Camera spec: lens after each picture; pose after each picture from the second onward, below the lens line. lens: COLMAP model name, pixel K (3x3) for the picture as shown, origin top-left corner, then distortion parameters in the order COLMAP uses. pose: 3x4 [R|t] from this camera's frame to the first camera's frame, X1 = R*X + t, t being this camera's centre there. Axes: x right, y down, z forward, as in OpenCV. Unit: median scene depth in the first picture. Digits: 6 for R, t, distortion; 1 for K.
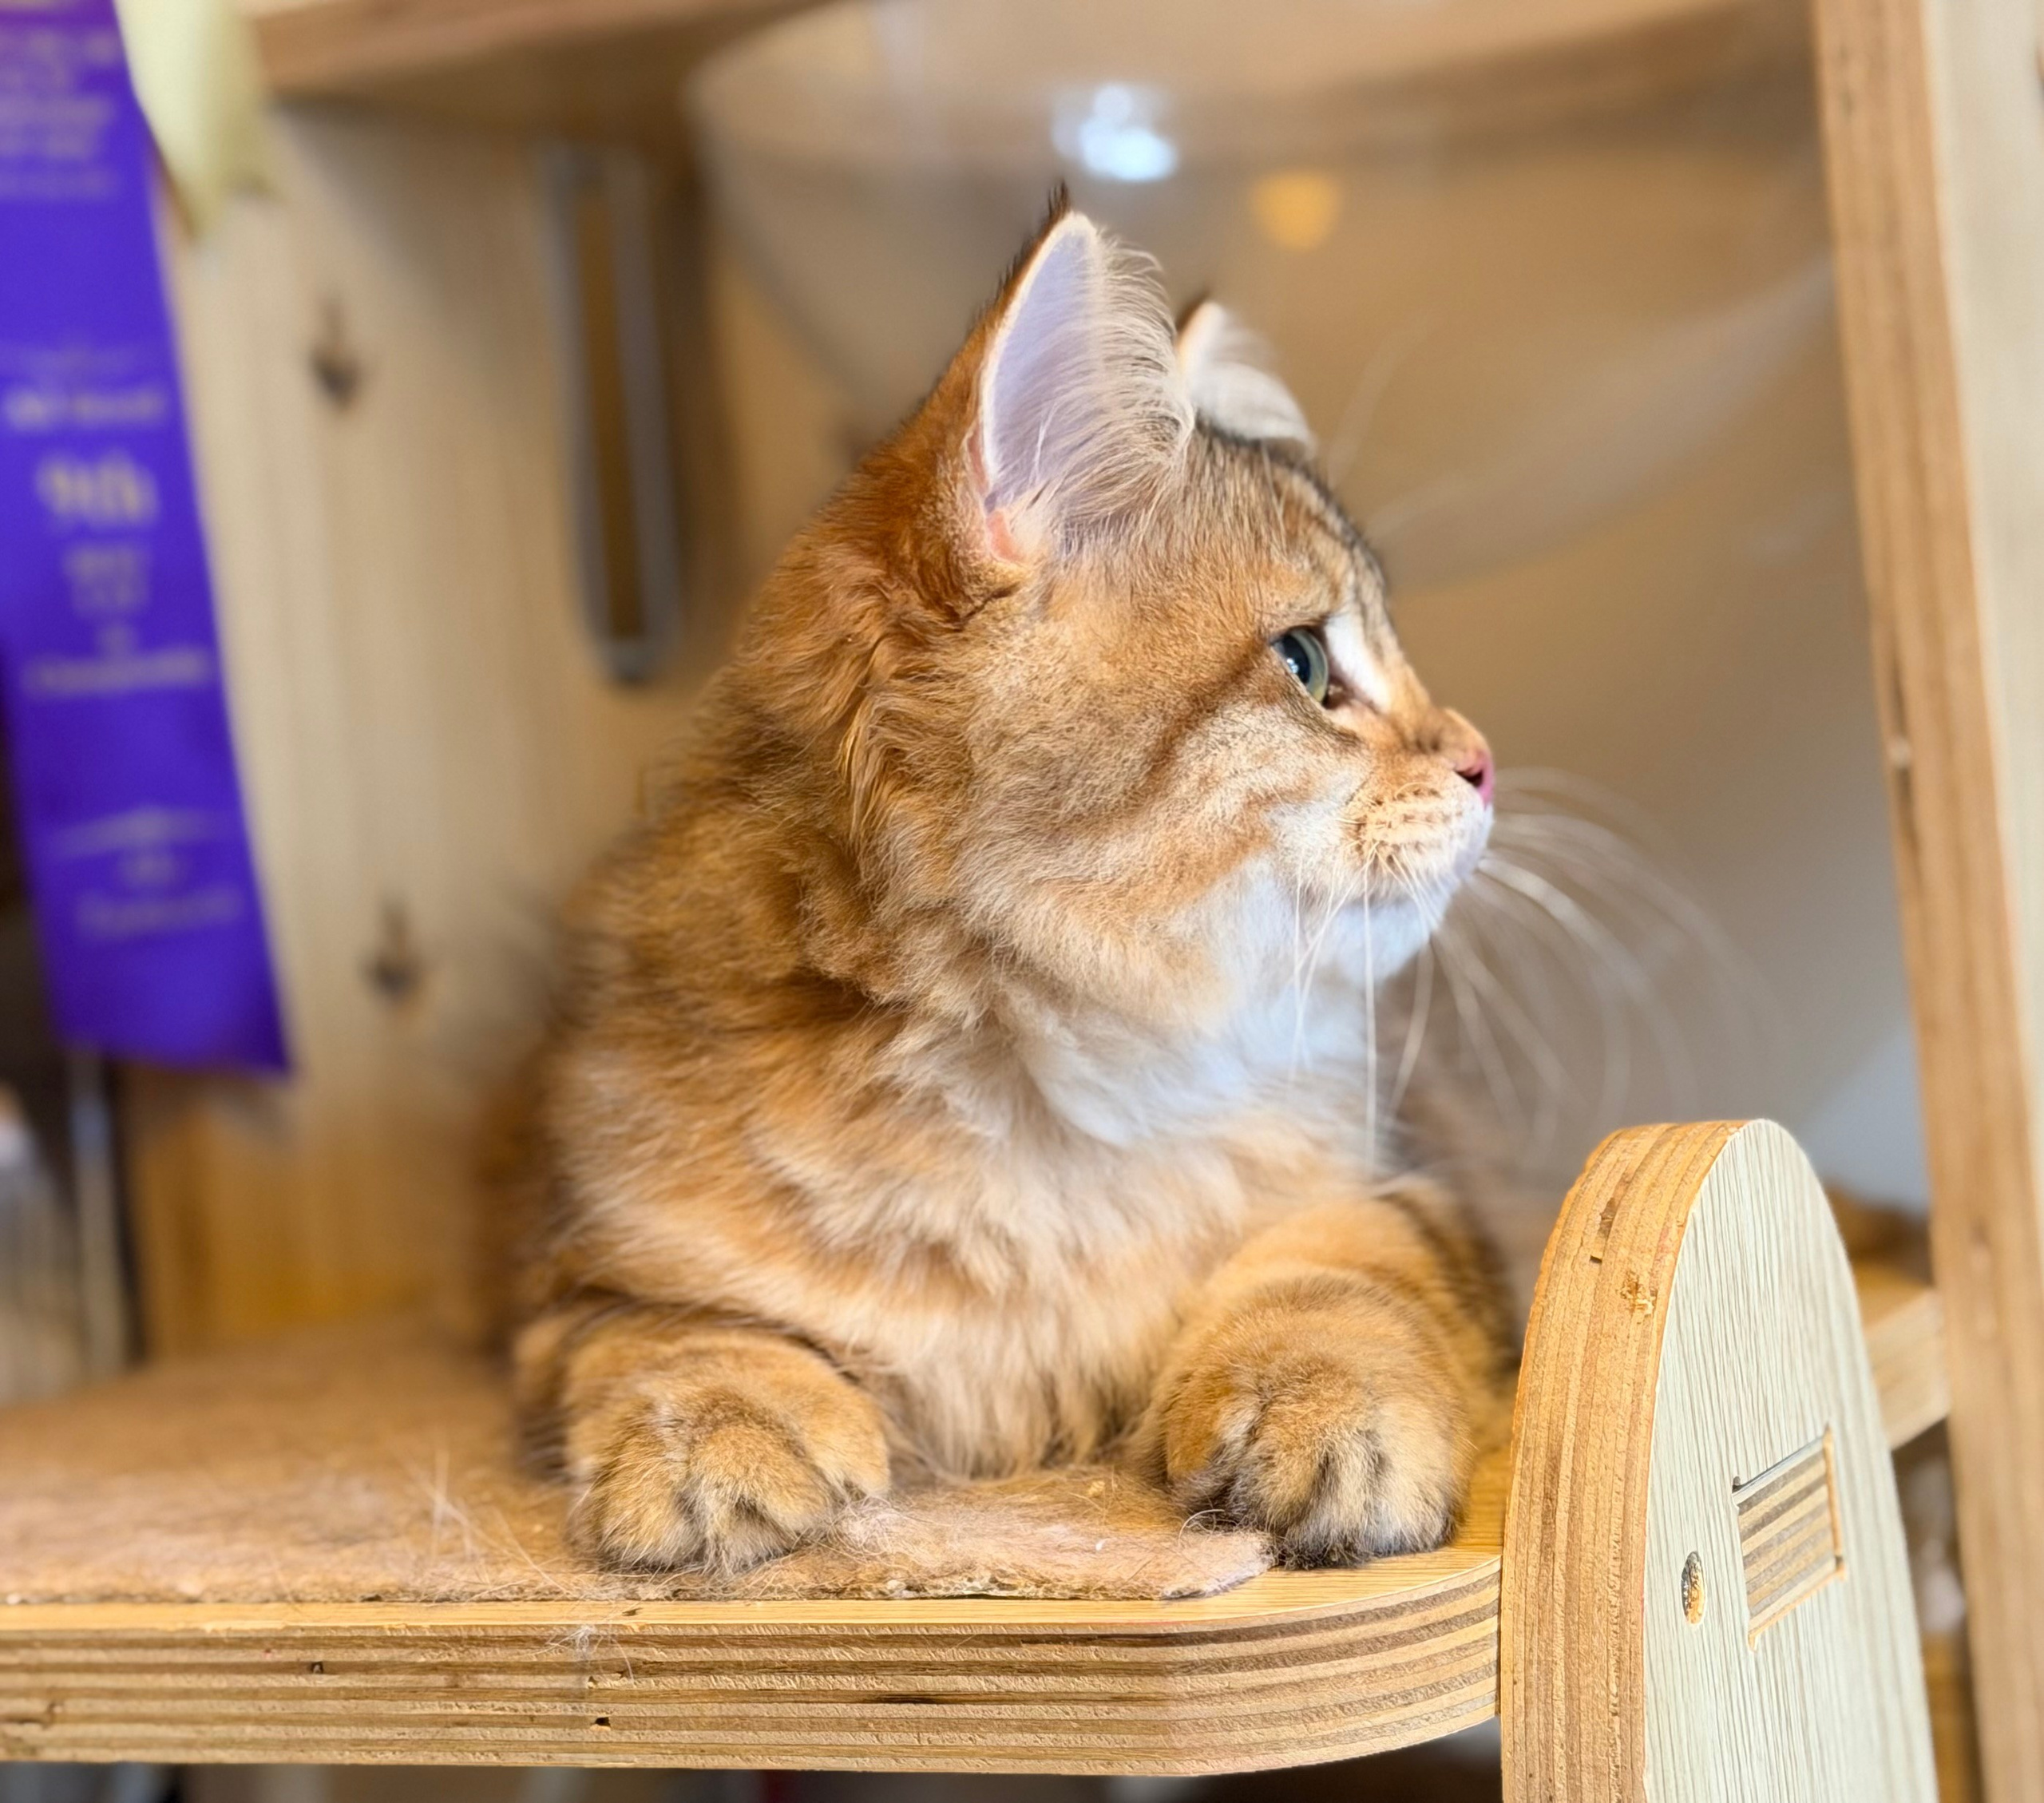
lens RADIAL K [[3839.6, 0, 1099.1], [0, 3839.6, 966.6], [0, 0, 1]] dist [0.139354, -0.128357]
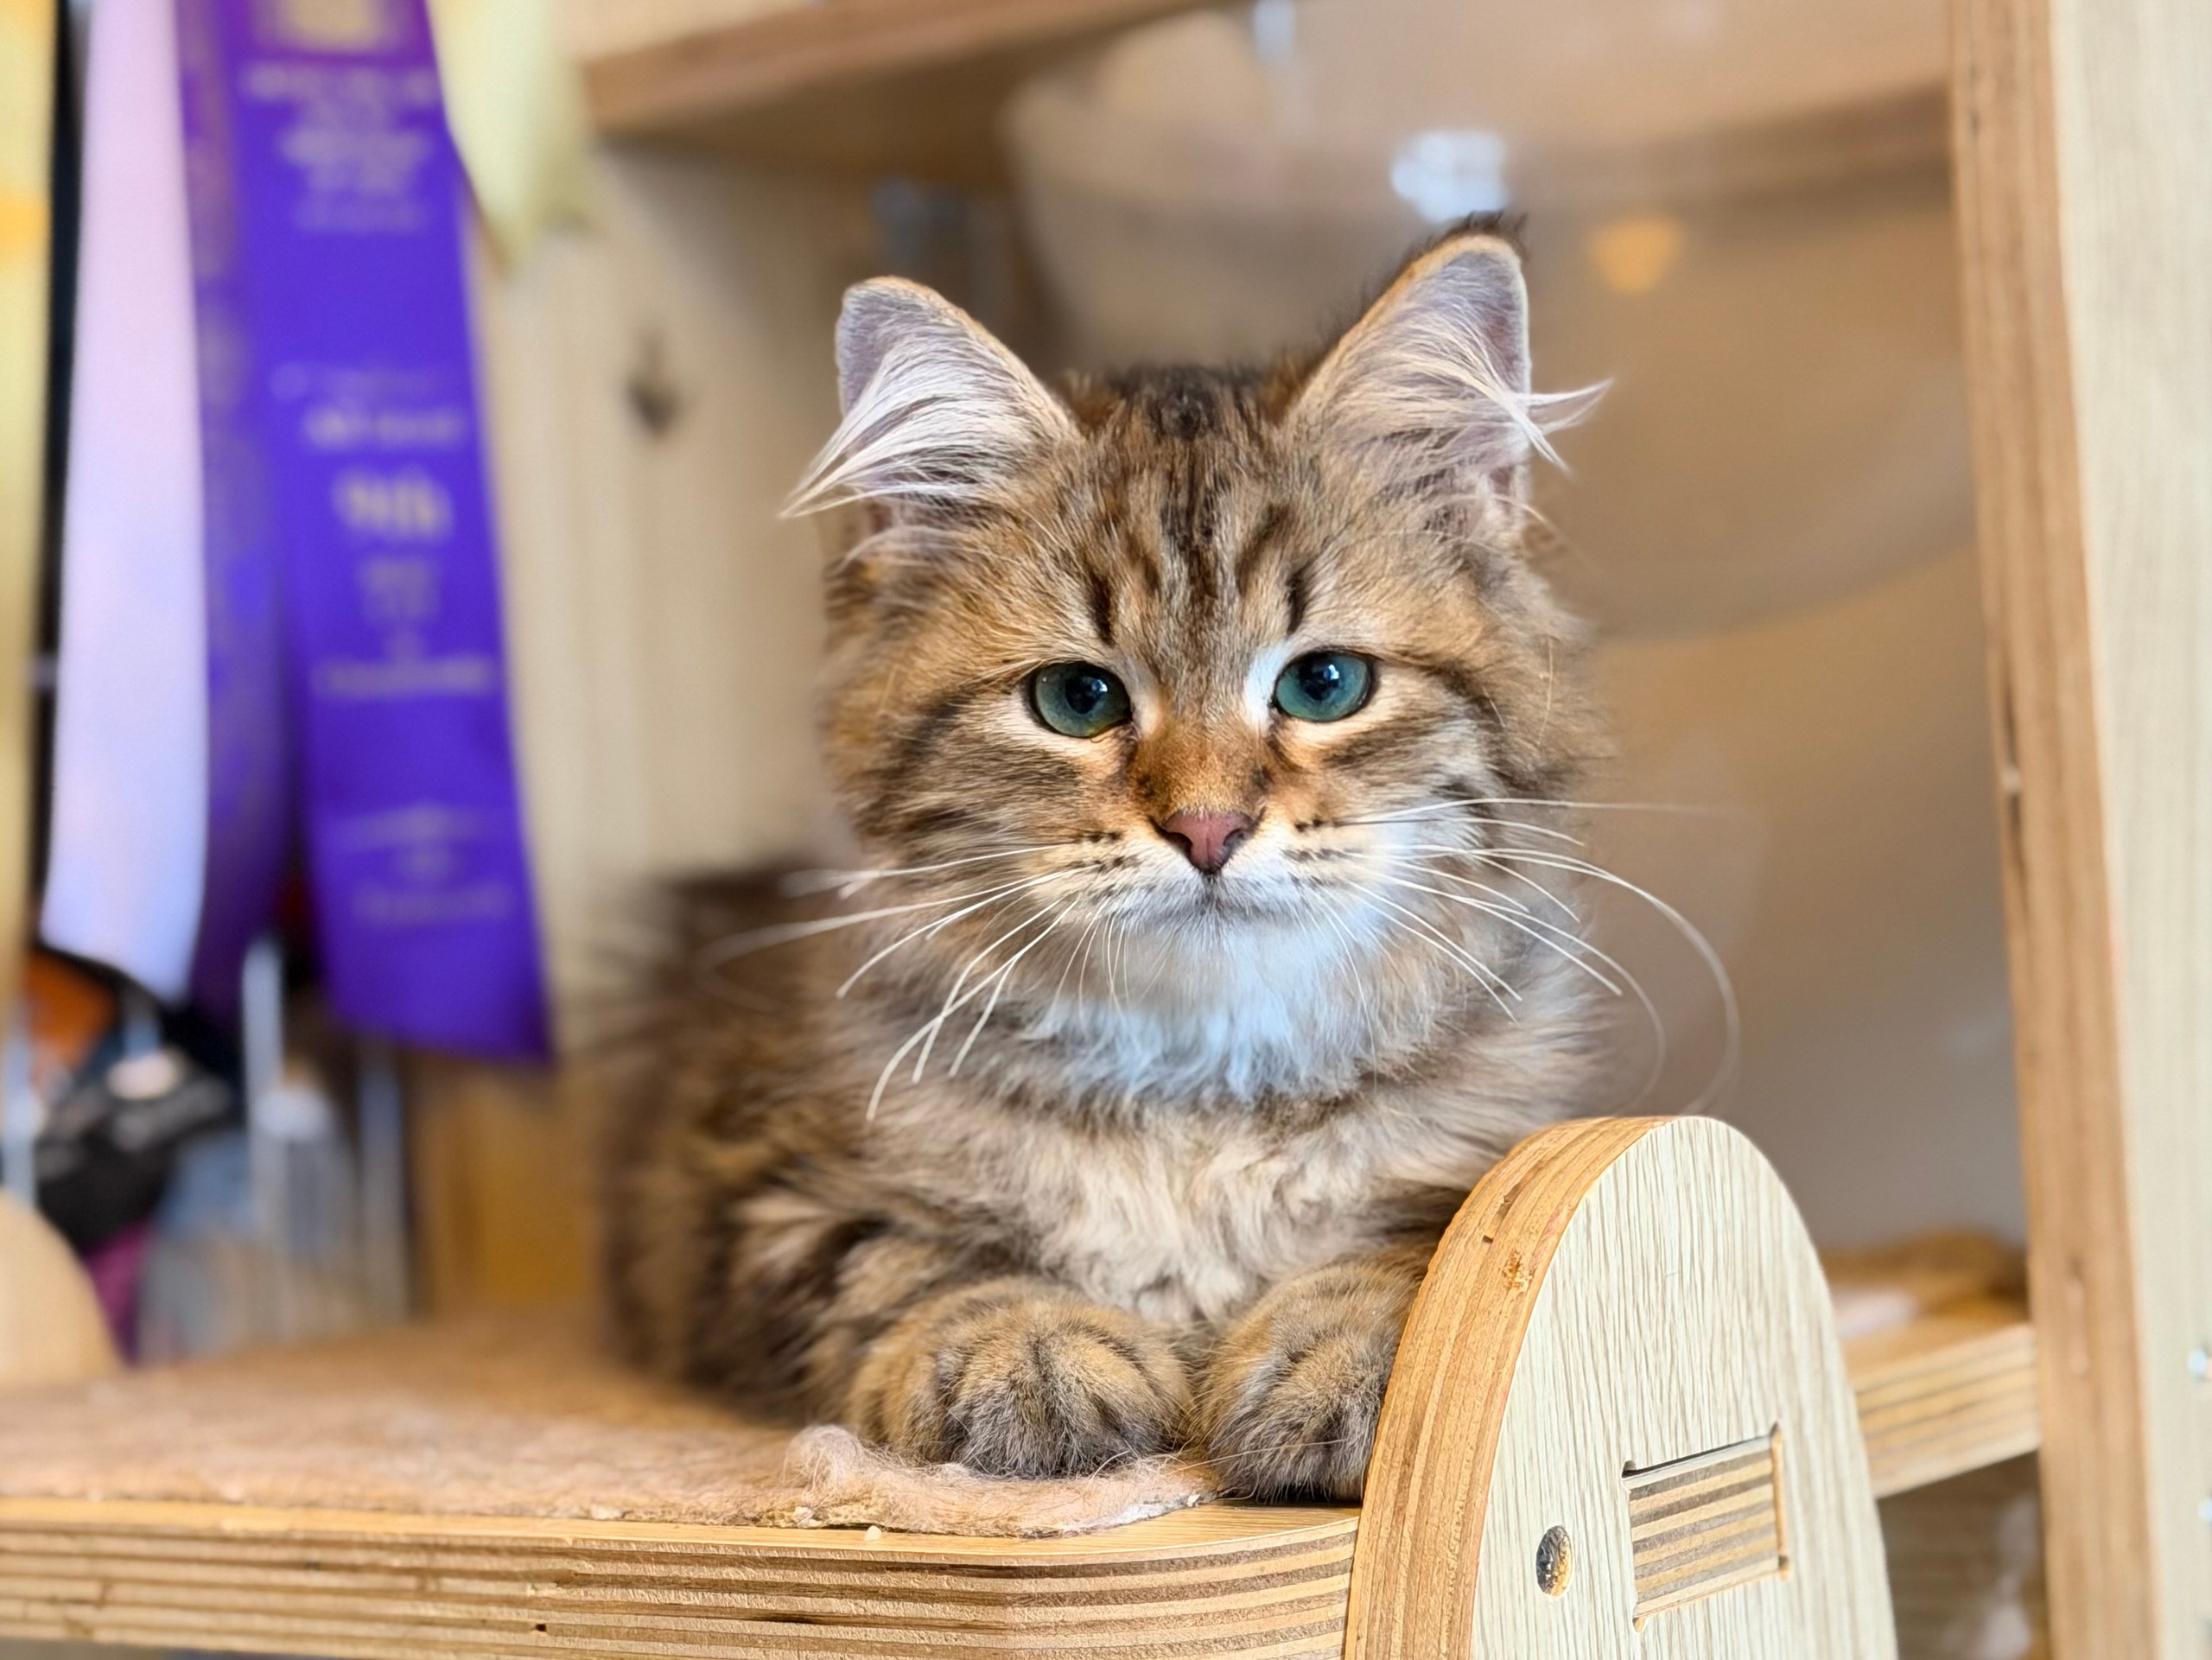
lens RADIAL K [[3816.8, 0, 1104.3], [0, 3816.8, 1081.9], [0, 0, 1]] dist [0.135451, -0.066397]
pose [[0.985676, 0.040541, -0.163705, 0.197535], [-0.039066, 0.999162, 0.012216, 0.026421], [0.164063, -0.005646, 0.986434, -0.018991]]
